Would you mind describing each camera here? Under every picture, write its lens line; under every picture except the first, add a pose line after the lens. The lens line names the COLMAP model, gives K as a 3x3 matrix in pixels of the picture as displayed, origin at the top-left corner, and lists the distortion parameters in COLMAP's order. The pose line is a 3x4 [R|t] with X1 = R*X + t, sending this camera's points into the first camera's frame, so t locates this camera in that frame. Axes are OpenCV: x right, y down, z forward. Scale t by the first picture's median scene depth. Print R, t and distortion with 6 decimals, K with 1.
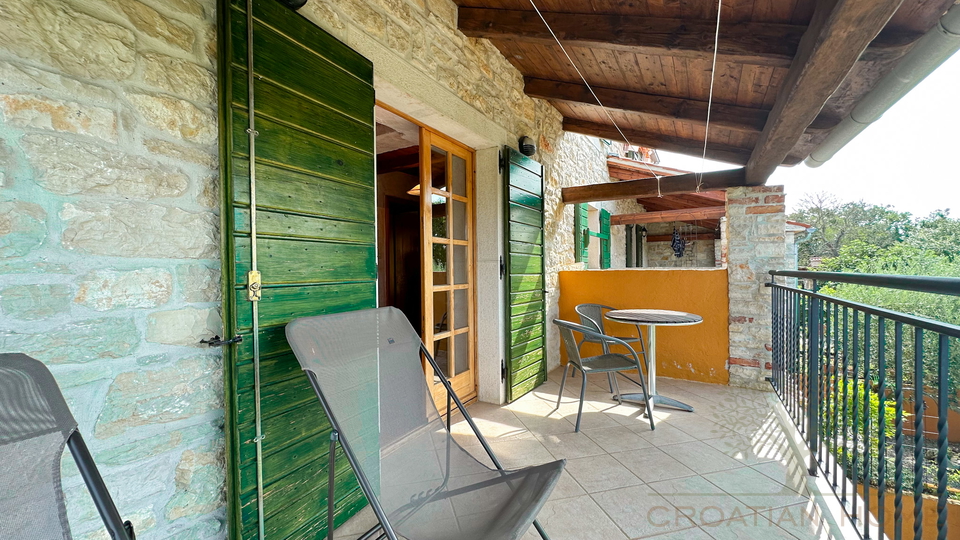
lens RADIAL K [[382.4, 0, 480.0], [0, 382.4, 268.9], [0, 0, 1]] dist [-0.002769, 0.000736]
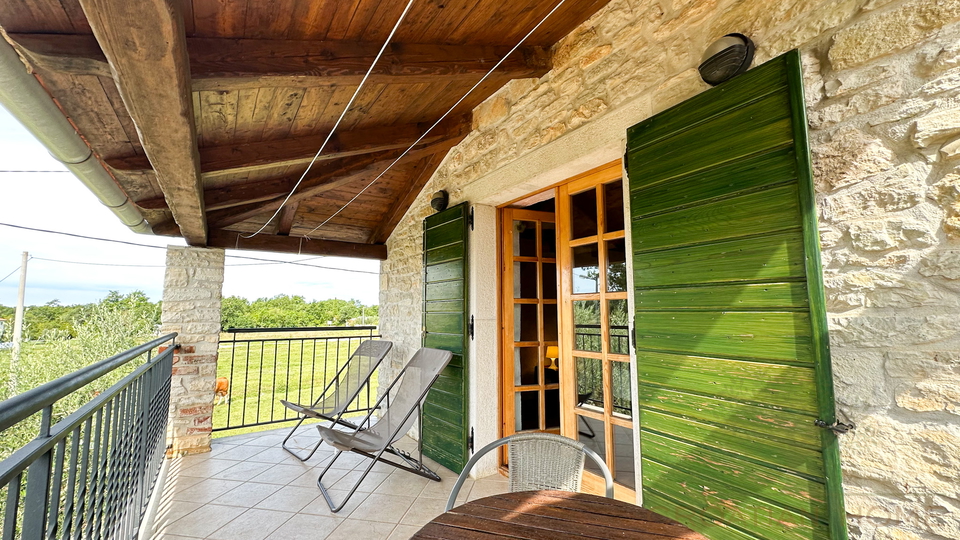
lens RADIAL K [[382.4, 0, 473.3], [0, 382.4, 273.8], [0, 0, 1]] dist [-0.002769, 0.000736]
pose [[-0.438371, -0.087090, -0.894565, 0.813942], [0.001008, 0.995246, -0.097386, -0.046025], [0.898793, -0.043593, -0.436199, 1.219575]]
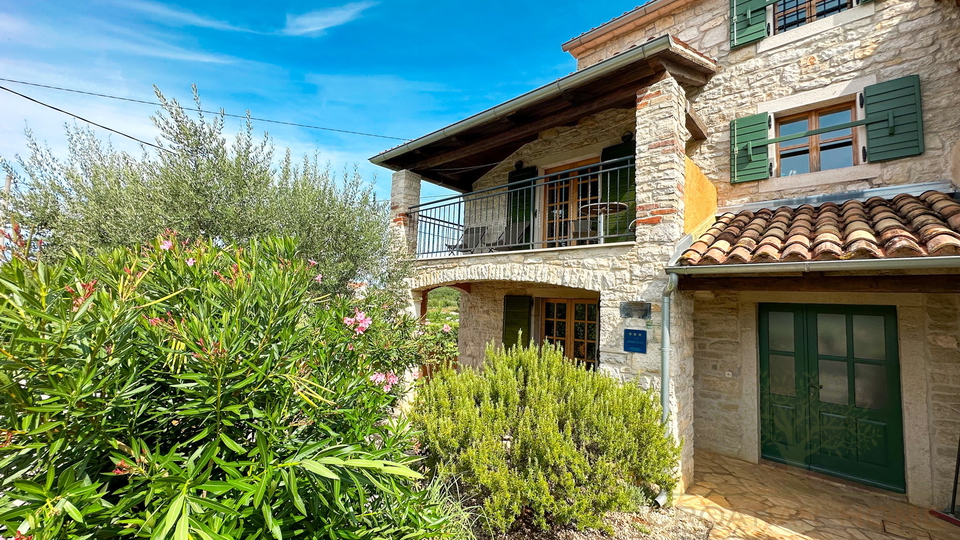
lens RADIAL K [[382.4, 0, 473.1], [0, 382.4, 275.8], [0, 0, 1]] dist [-0.002769, 0.000736]
pose [[-0.229234, -0.085892, -0.969574, 2.719365], [-0.058322, 0.995521, -0.074401, 0.719573], [0.971623, 0.039492, -0.233216, 0.965651]]
